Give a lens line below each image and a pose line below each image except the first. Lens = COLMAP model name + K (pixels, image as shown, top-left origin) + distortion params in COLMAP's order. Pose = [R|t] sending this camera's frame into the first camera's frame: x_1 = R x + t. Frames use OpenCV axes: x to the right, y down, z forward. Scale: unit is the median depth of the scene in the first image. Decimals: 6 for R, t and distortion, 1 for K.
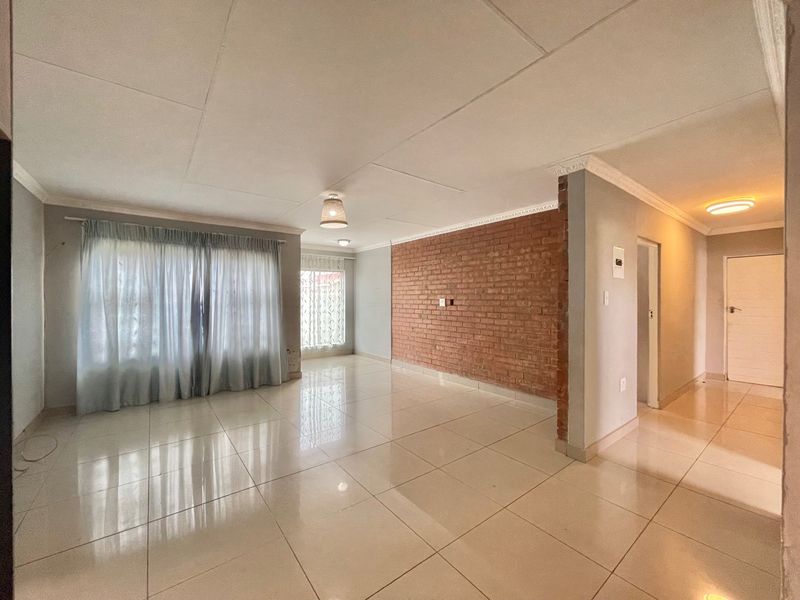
lens RADIAL K [[320.9, 0, 396.9], [0, 320.9, 299.7], [0, 0, 1]] dist [-0.002370, 0.000754]
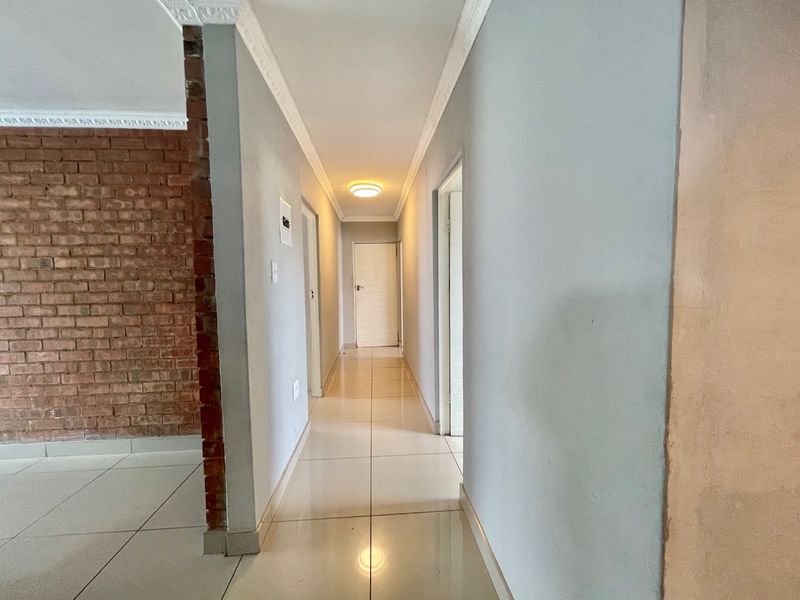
lens RADIAL K [[320.9, 0, 397.6], [0, 320.9, 299.0], [0, 0, 1]] dist [-0.002370, 0.000754]
pose [[0.540565, -0.055909, 0.839442, 0.162898], [0.017964, 0.998329, 0.054924, 0.012255], [-0.841110, -0.014610, 0.540666, 0.298303]]
